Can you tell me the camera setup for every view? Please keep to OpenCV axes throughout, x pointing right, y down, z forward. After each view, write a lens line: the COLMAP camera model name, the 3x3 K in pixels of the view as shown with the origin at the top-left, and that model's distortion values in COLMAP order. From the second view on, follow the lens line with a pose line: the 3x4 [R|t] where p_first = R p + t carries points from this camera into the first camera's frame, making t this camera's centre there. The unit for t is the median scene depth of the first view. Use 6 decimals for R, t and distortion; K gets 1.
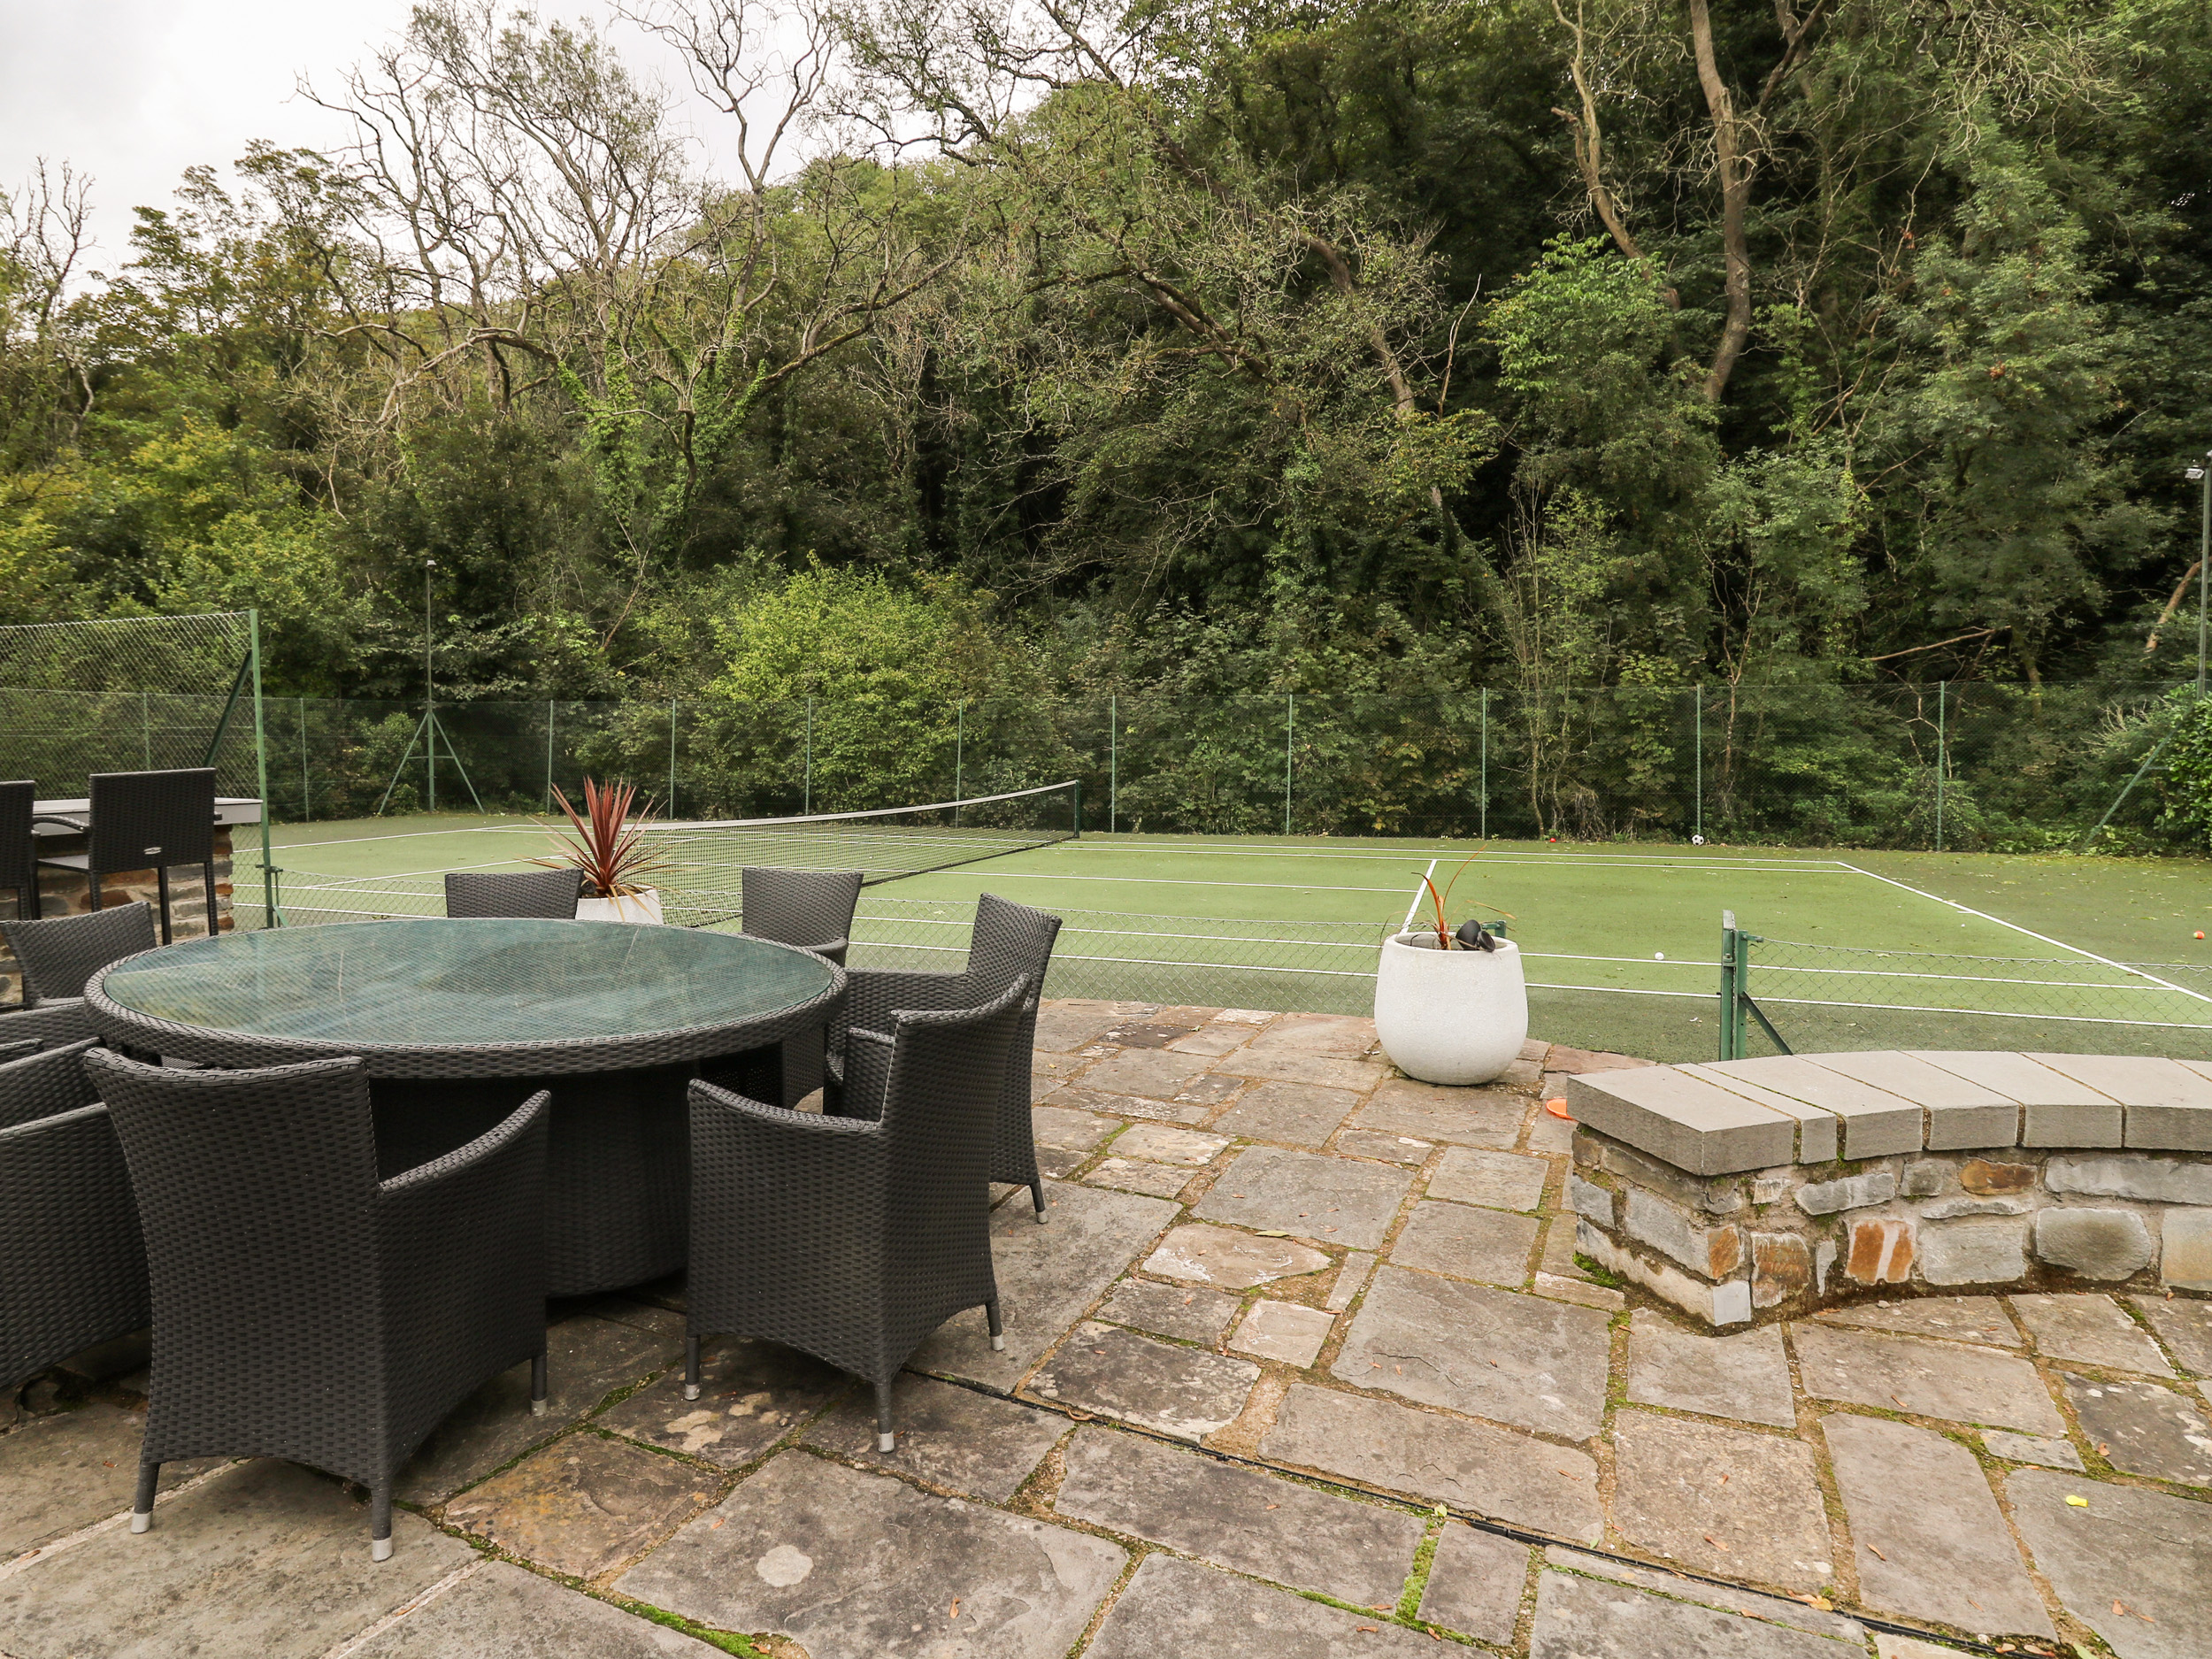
lens RADIAL K [[1227.4, 0, 1034.9], [0, 1227.4, 769.4], [0, 0, 1]] dist [-0.004652, -0.003772]
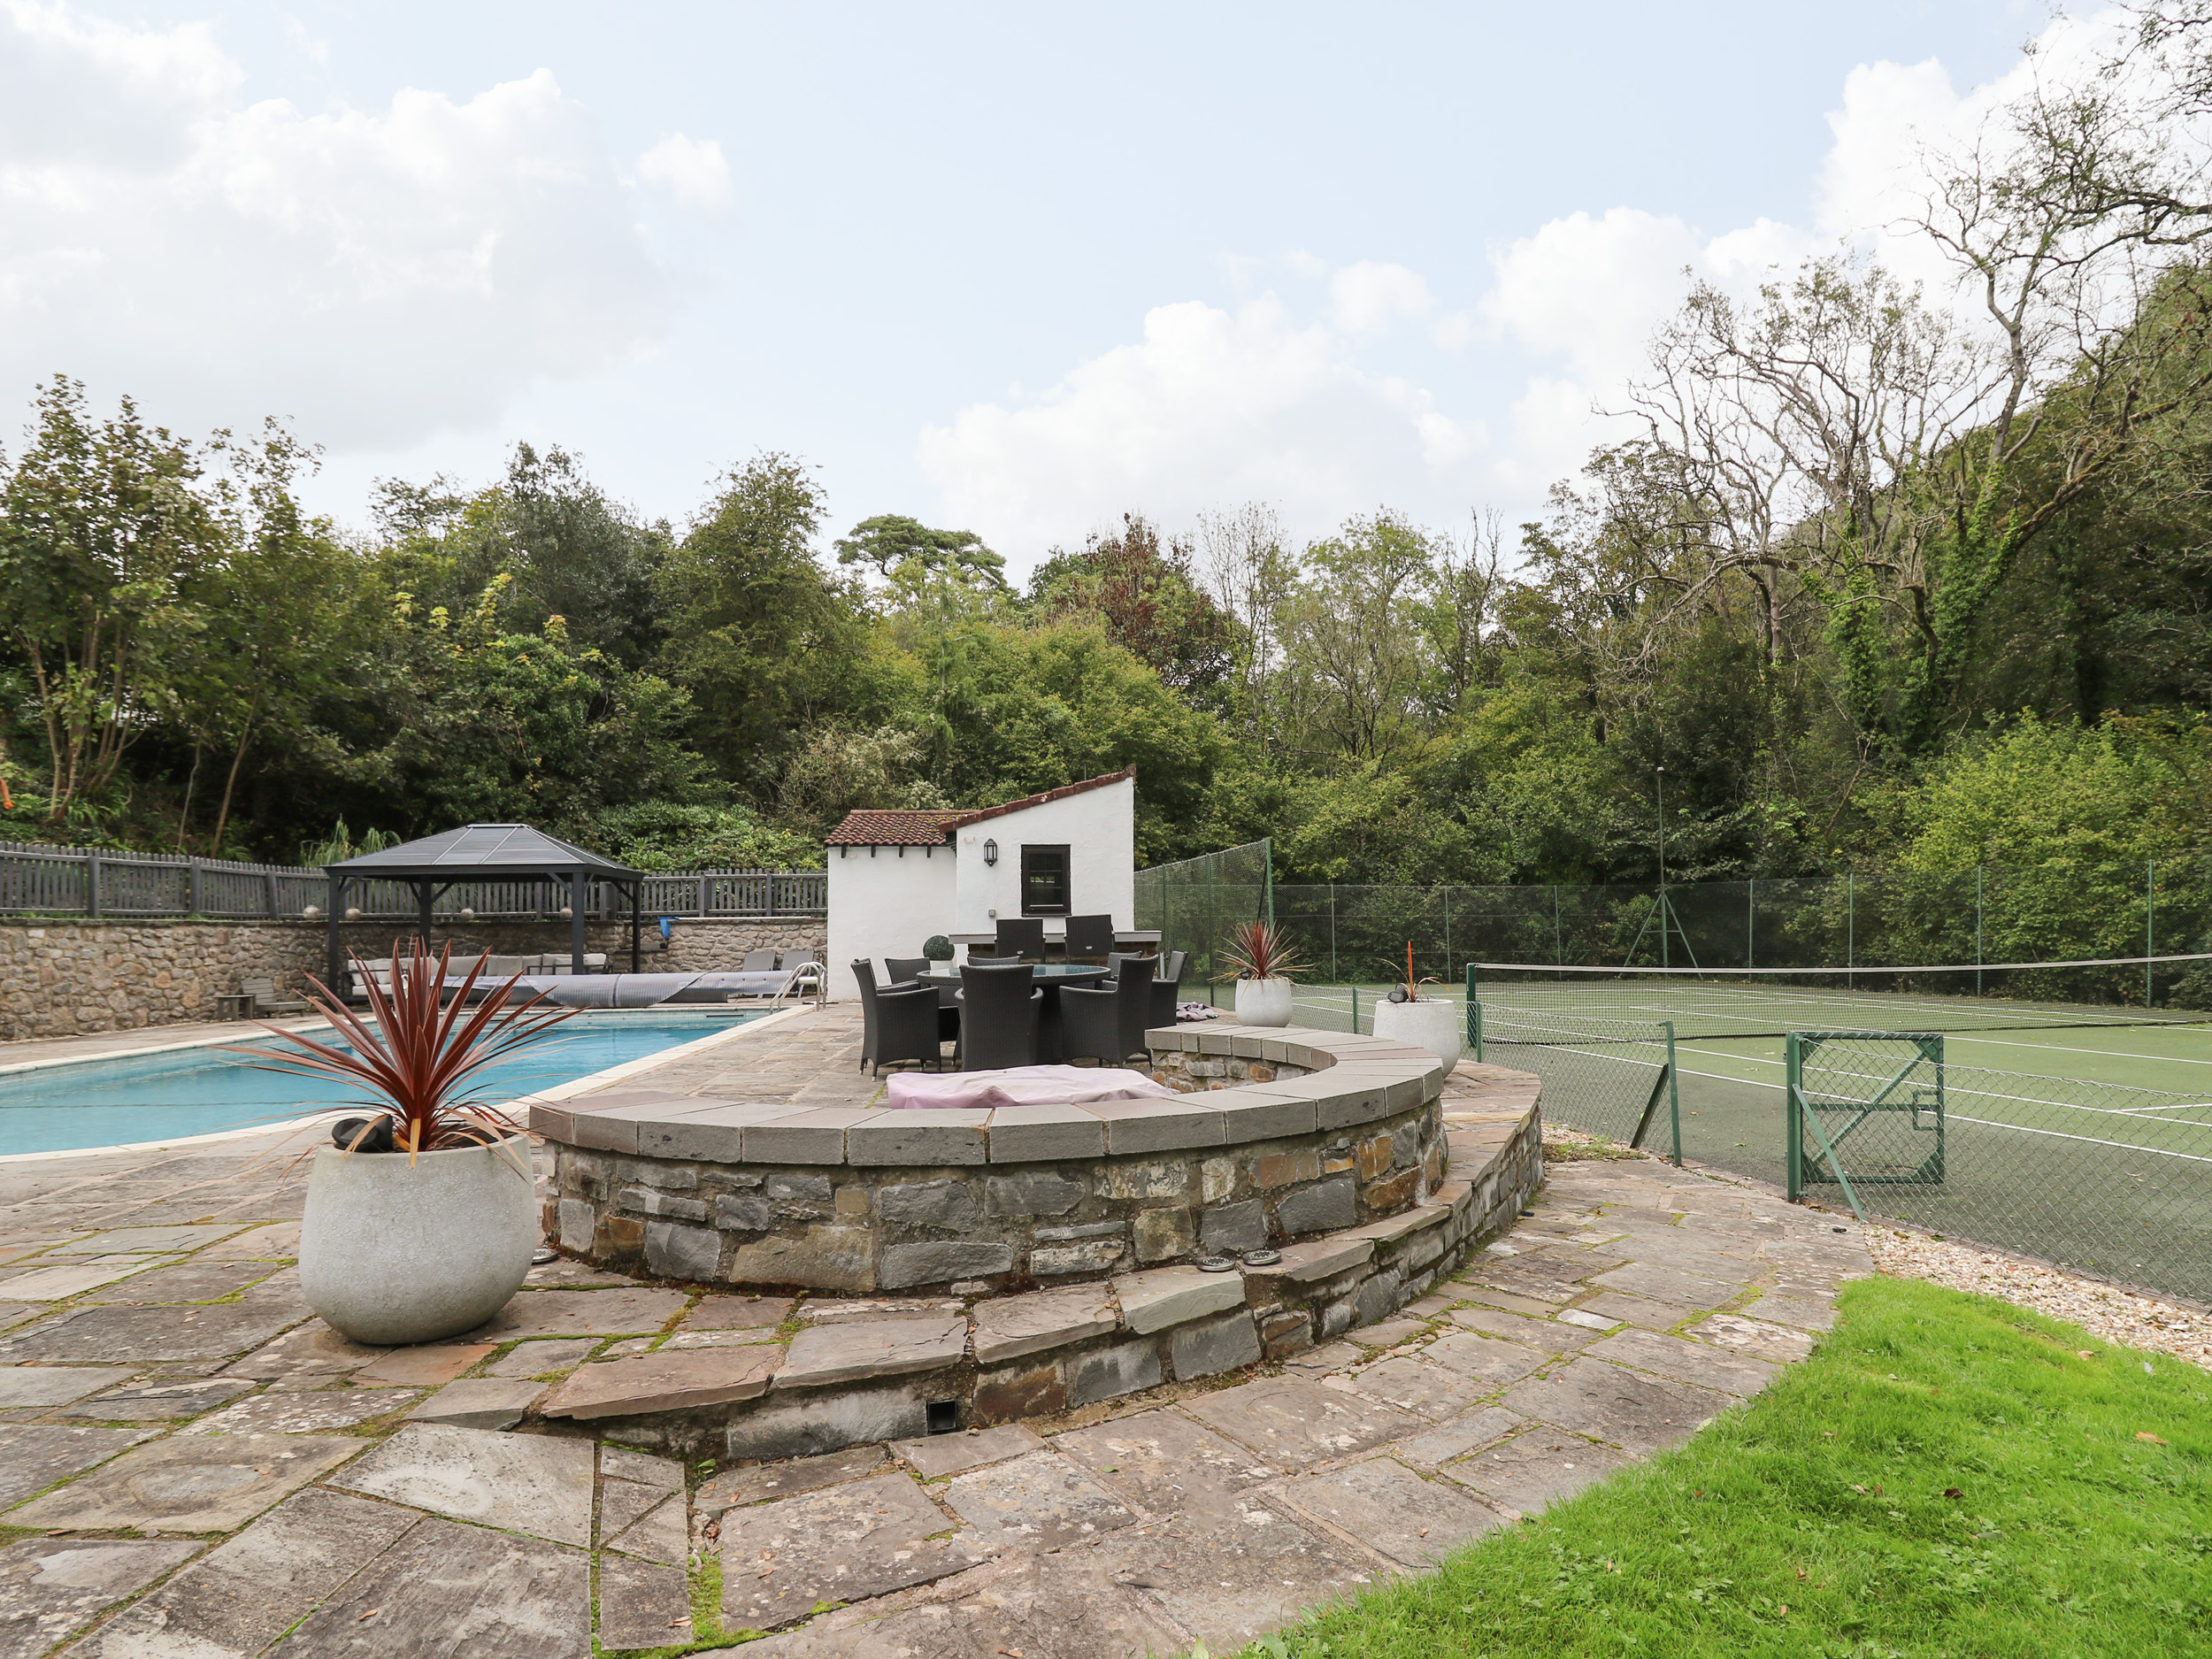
lens RADIAL K [[1232.4, 0, 1205.9], [0, 1232.4, 877.8], [0, 0, 1]] dist [0.001397, -0.000565]
pose [[0.551876, -0.041771, -0.832880, 0.260580], [-0.010657, 0.998310, -0.057128, 0.011224], [0.833858, 0.040404, 0.550498, -0.031638]]
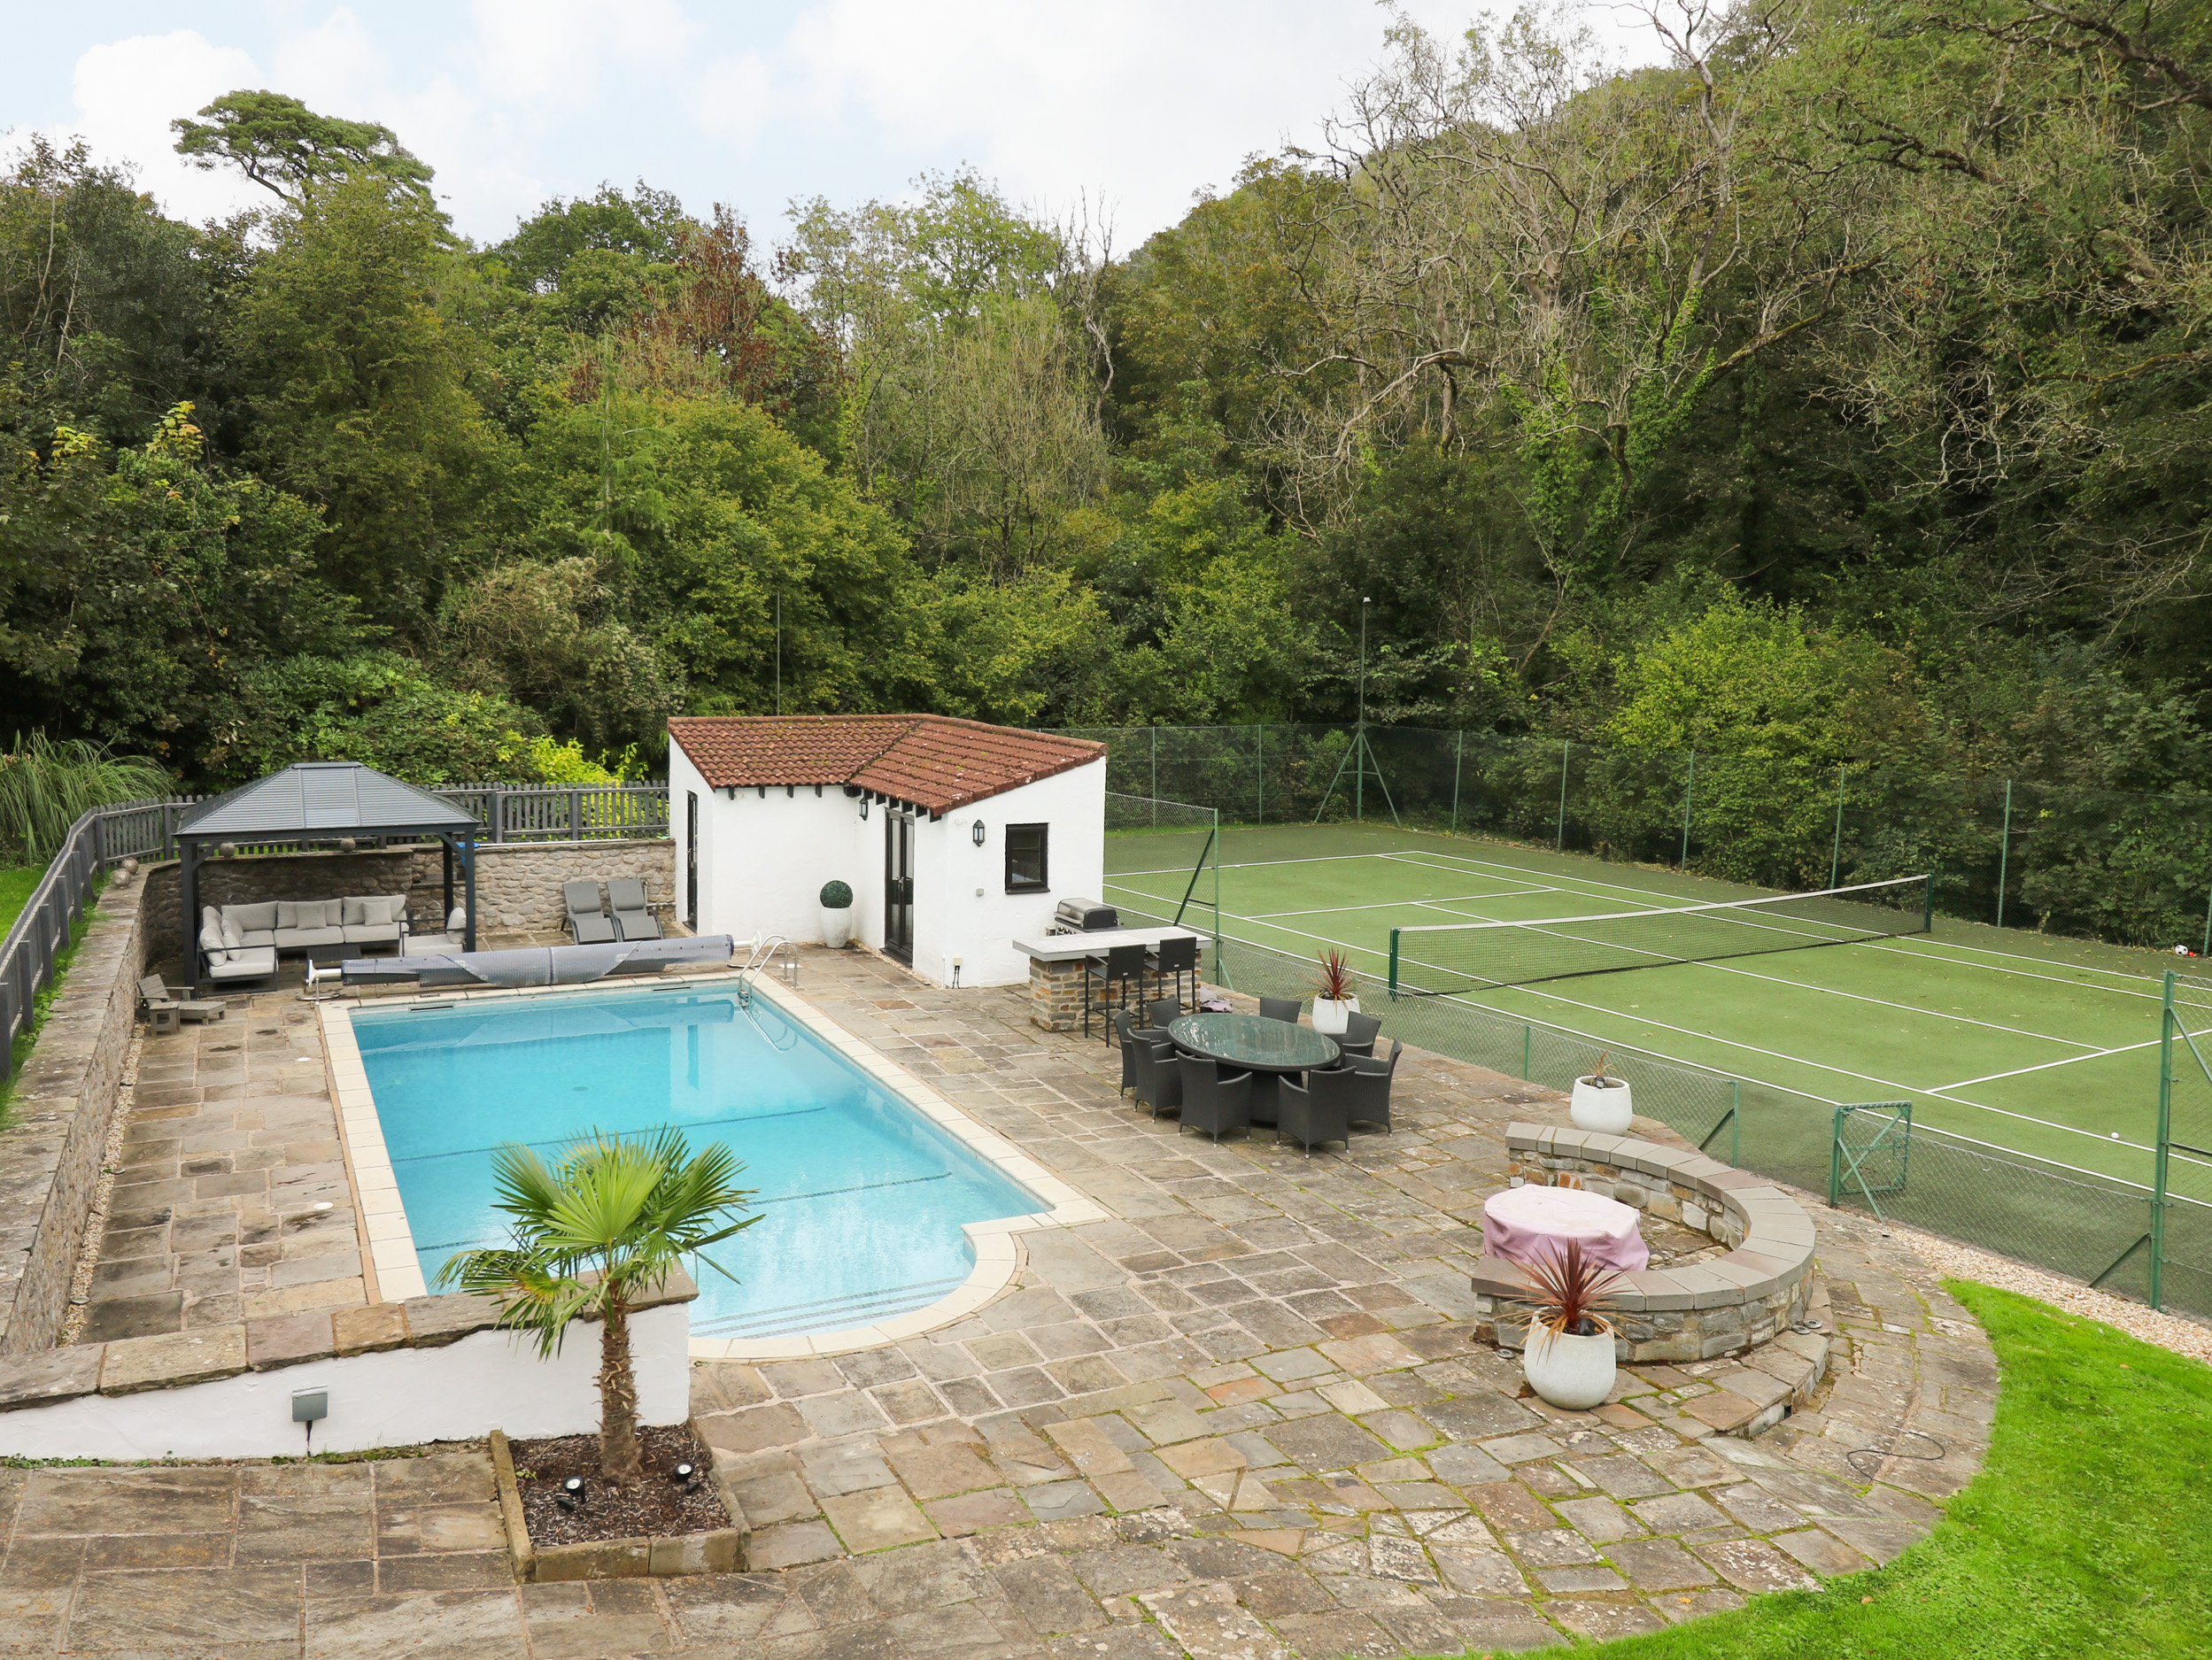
lens RADIAL K [[1719.1, 0, 1055.1], [0, 1719.1, 749.3], [0, 0, 1]] dist [0.007939, -0.002610]
pose [[0.781992, 0.064336, -0.619959, 0.259589], [-0.034406, 0.997598, 0.060127, -0.115880], [0.622338, -0.025689, 0.782327, -0.396123]]
